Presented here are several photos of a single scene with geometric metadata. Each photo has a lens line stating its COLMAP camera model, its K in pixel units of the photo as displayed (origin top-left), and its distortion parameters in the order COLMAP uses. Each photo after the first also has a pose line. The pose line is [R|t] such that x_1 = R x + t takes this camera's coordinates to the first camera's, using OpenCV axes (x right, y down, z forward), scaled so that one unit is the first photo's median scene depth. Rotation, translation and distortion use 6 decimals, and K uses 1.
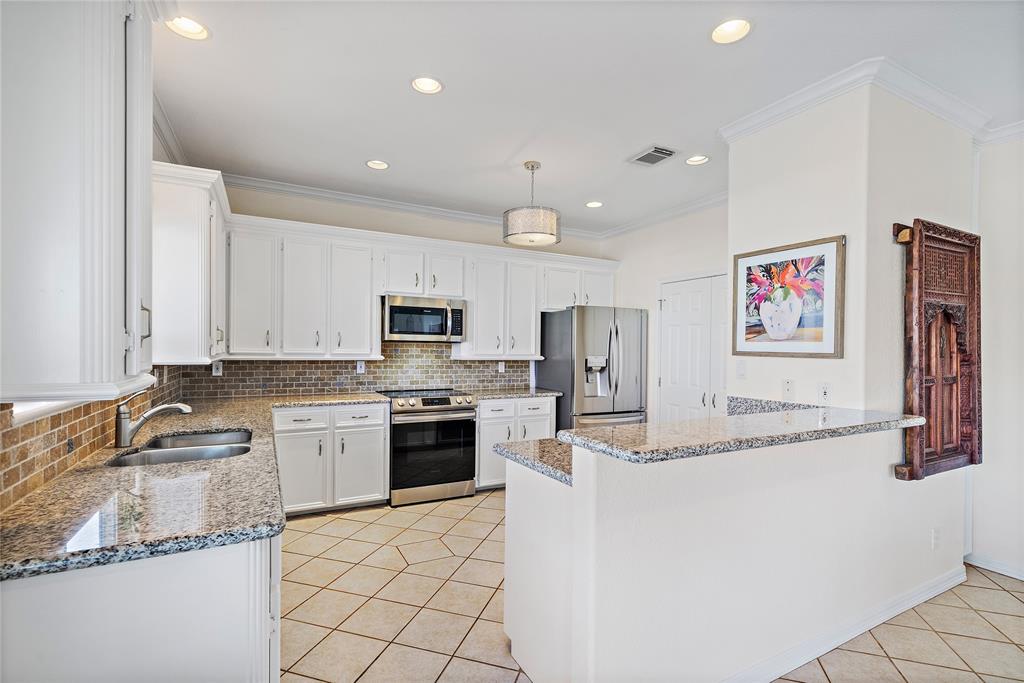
lens RADIAL K [[473.5, 0, 511.9], [0, 473.5, 354.1], [0, 0, 1]] dist [0.001657, -0.000927]
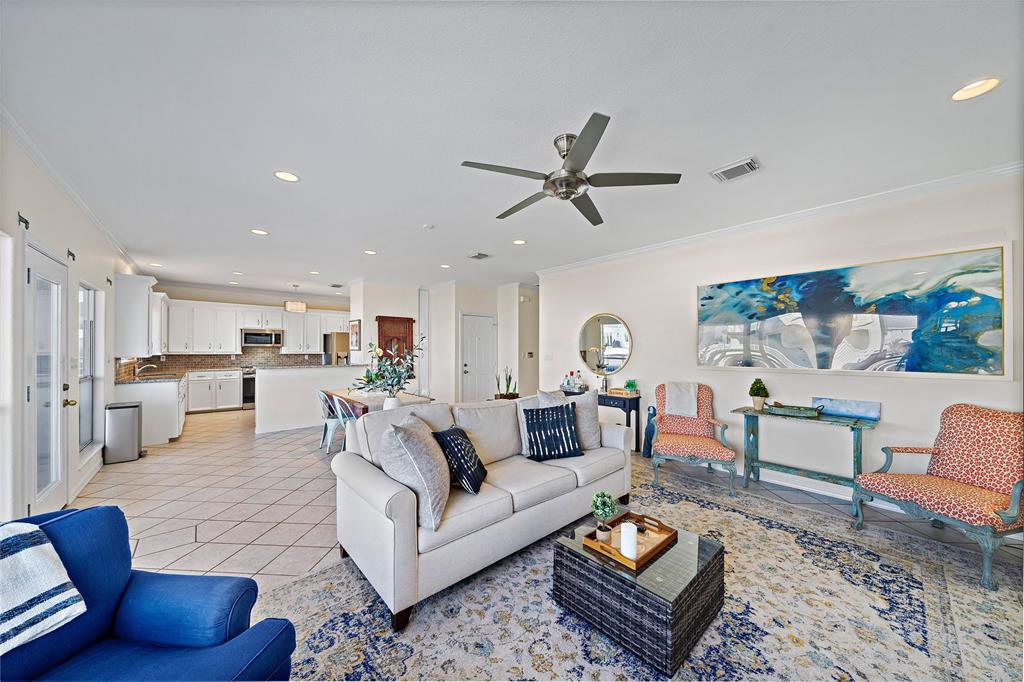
lens RADIAL K [[351.6, 0, 517.0], [0, 351.6, 349.1], [0, 0, 1]] dist [-0.002584, -0.000290]
pose [[0.969238, -0.007349, 0.246017, 0.797339], [0.010603, 0.999873, -0.011905, 0.027446], [-0.245898, 0.014147, 0.969192, -1.358809]]
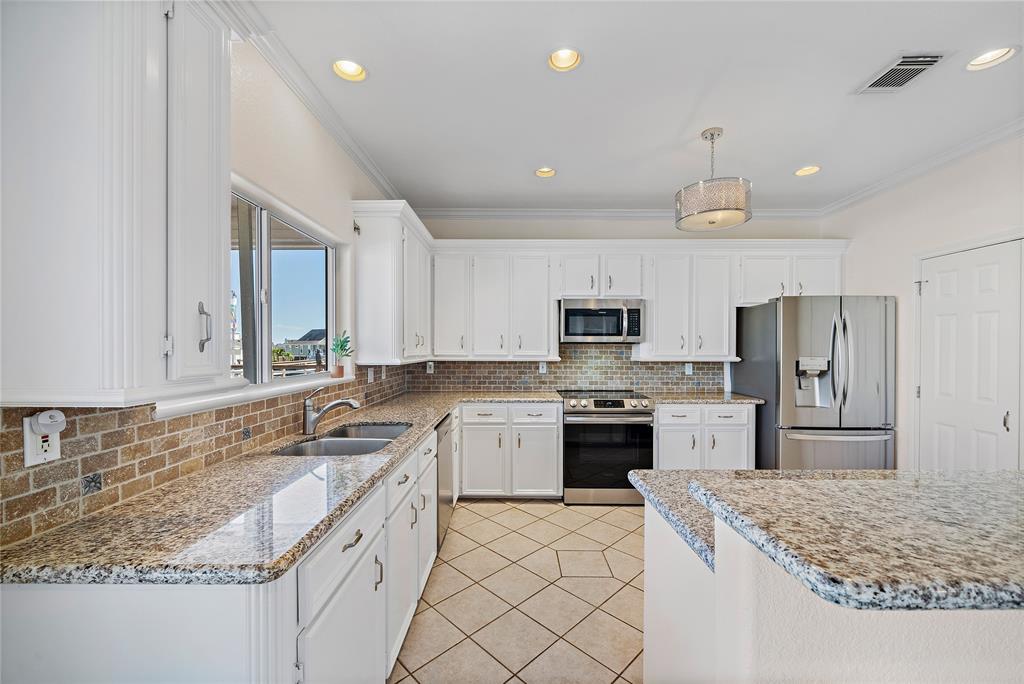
lens RADIAL K [[403.3, 0, 510.9], [0, 403.3, 351.7], [0, 0, 1]] dist [0.000584, -0.001357]
pose [[0.881011, -0.006890, -0.473046, 0.063571], [0.003391, 0.999960, -0.008251, -0.001518], [0.473084, 0.005665, 0.880999, 0.186988]]
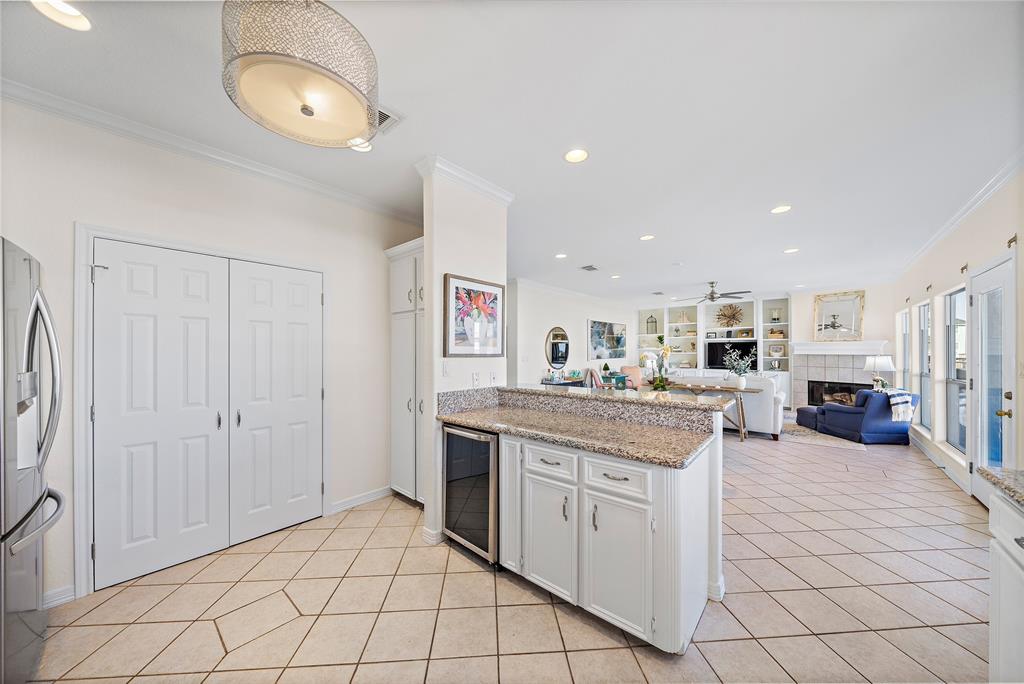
lens RADIAL K [[351.6, 0, 510.7], [0, 351.6, 350.3], [0, 0, 1]] dist [-0.002584, -0.000290]
pose [[-0.361982, -0.006464, 0.932163, -0.326124], [0.010803, 0.999880, 0.011129, -0.018275], [-0.932122, 0.014098, -0.361869, 0.924059]]
